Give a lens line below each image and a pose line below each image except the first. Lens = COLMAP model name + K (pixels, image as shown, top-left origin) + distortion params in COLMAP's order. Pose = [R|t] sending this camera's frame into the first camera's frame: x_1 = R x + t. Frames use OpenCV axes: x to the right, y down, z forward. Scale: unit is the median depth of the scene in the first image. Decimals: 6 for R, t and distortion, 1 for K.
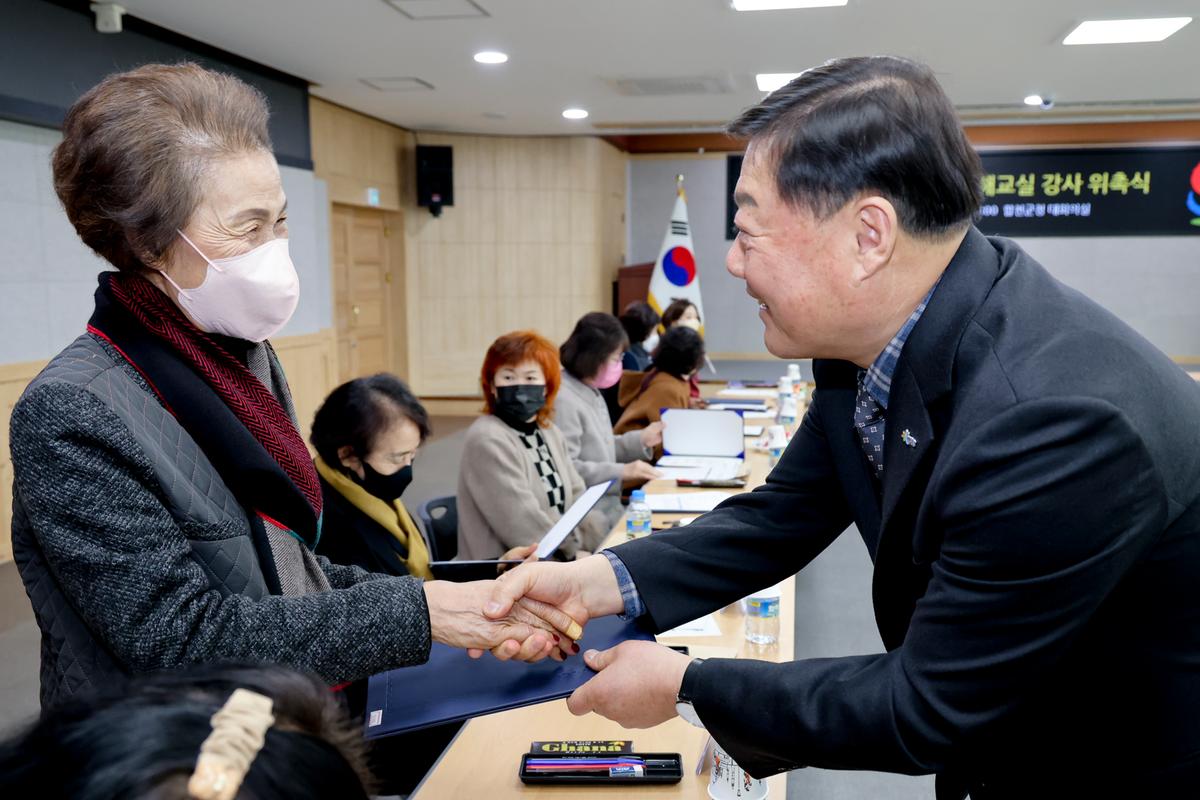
lens RADIAL K [[1161.5, 0, 583.9], [0, 1161.5, 443.0], [0, 0, 1]] dist [0.008207, -0.027447]
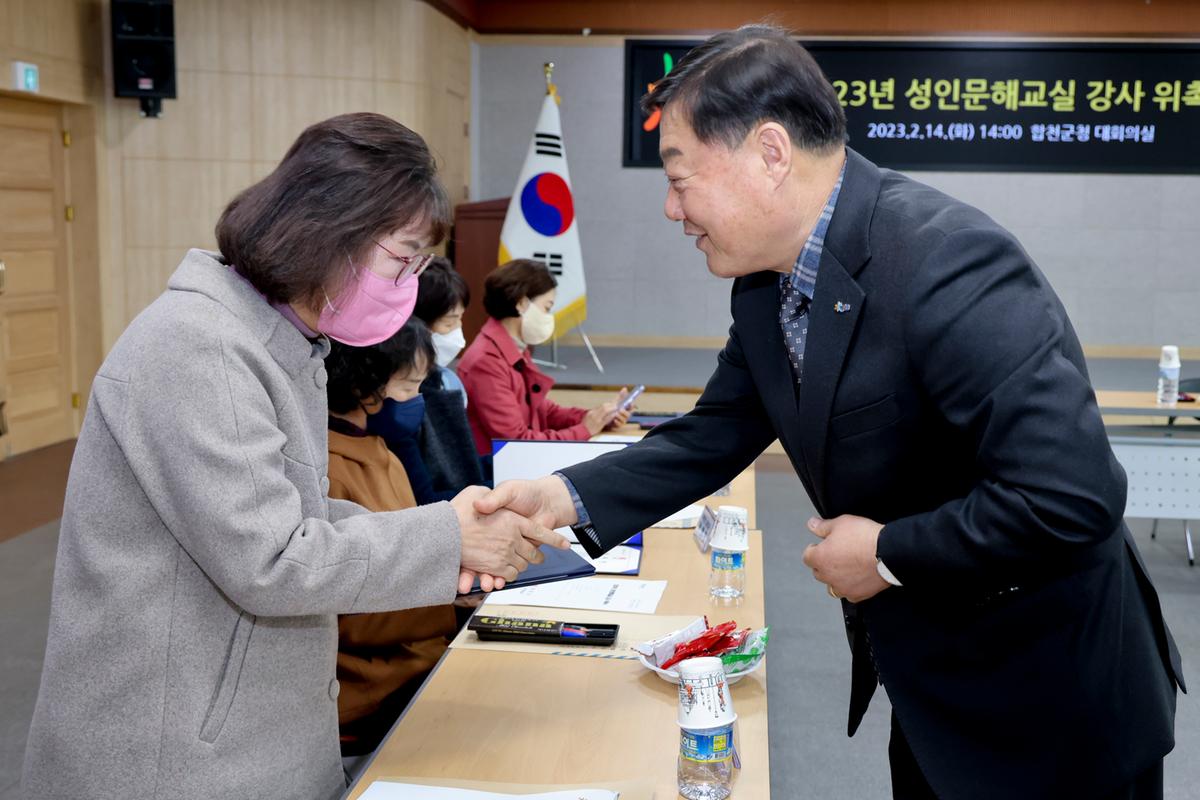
lens RADIAL K [[1578.7, 0, 600.0], [0, 1578.7, 400.0], [0, 0, 1]] dist [-0.009098, 0.011154]
pose [[0.994748, 0.006681, 0.102136, 0.023936], [-0.003539, 0.999516, -0.030911, -0.019005], [-0.102293, 0.030387, 0.994290, 0.145566]]
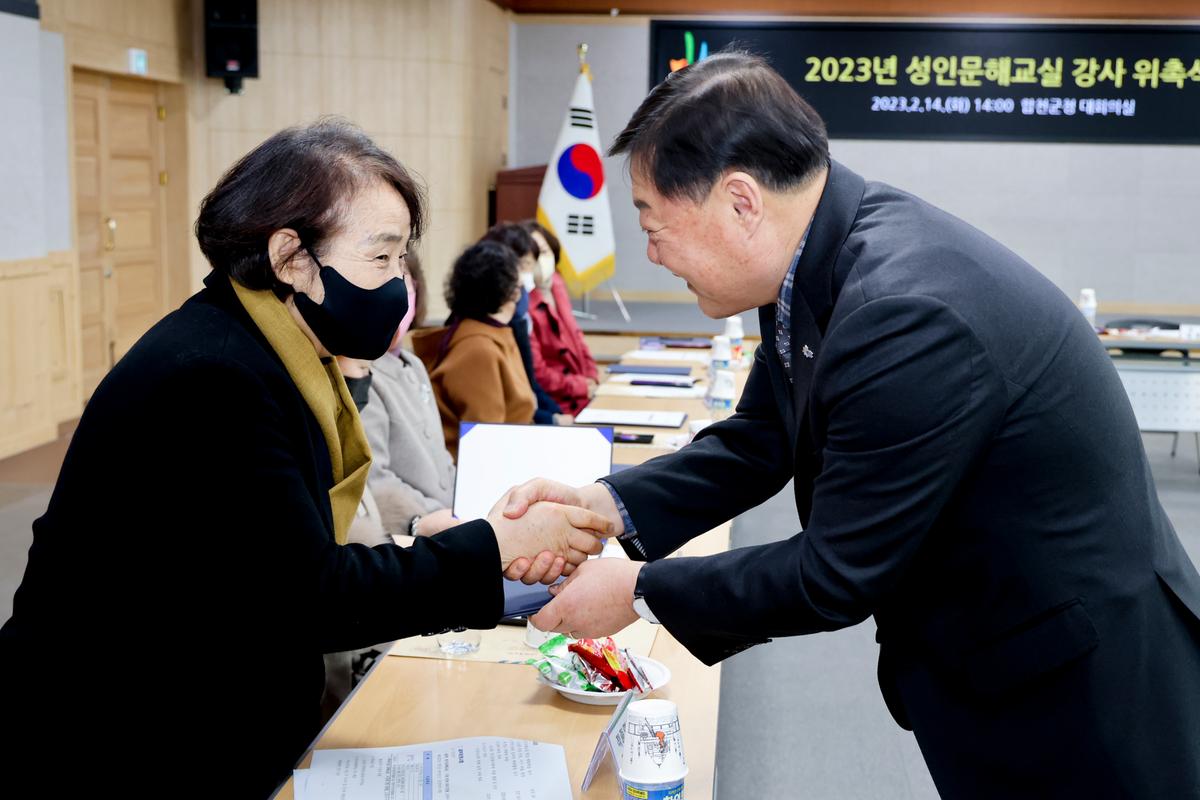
lens RADIAL K [[1578.7, 0, 600.0], [0, 1578.7, 400.0], [0, 0, 1]] dist [-0.009098, 0.011154]
pose [[0.995912, 0.009210, 0.089861, 0.008215], [-0.008573, 0.999935, -0.007474, -0.004723], [-0.089924, 0.006673, 0.995926, 0.035399]]
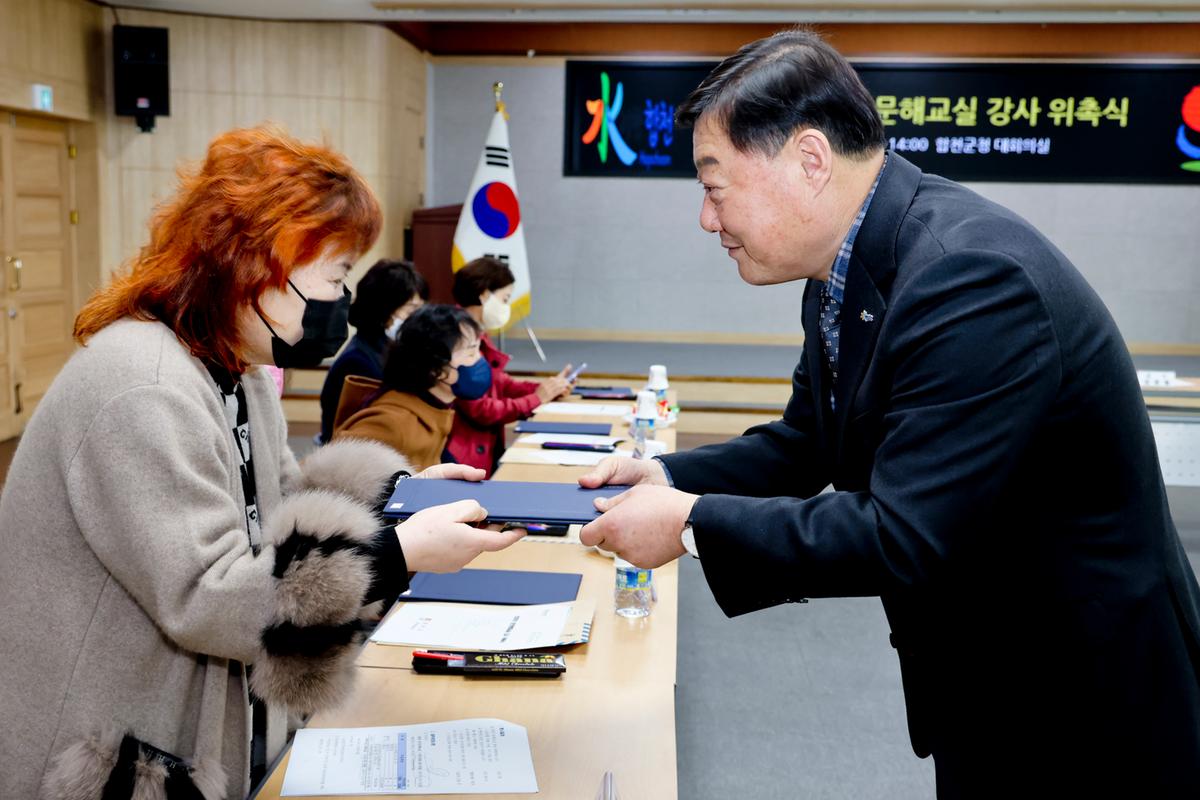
lens RADIAL K [[1487.9, 0, 504.8], [0, 1487.9, 406.8], [0, 0, 1]] dist [-0.001482, 0.001625]
pose [[0.996758, 0.010192, 0.079815, 0.016385], [-0.008462, 0.999722, -0.021988, -0.012376], [-0.080017, 0.021242, 0.996567, 0.098906]]
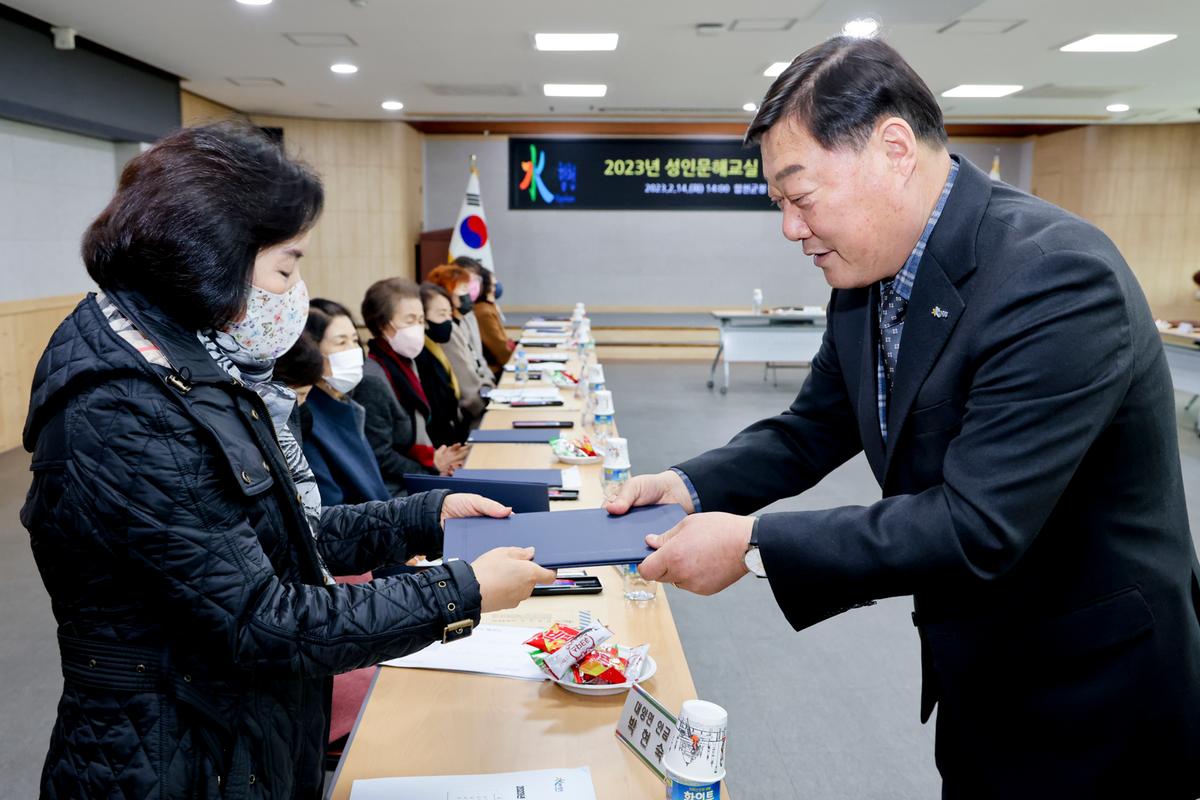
lens RADIAL K [[1161.5, 0, 583.9], [0, 1161.5, 443.0], [0, 0, 1]] dist [0.008207, -0.027447]
pose [[0.979431, -0.027659, 0.199873, -0.055117], [0.022062, 0.999301, 0.030177, 0.032431], [-0.200568, -0.025147, 0.979357, -0.208237]]
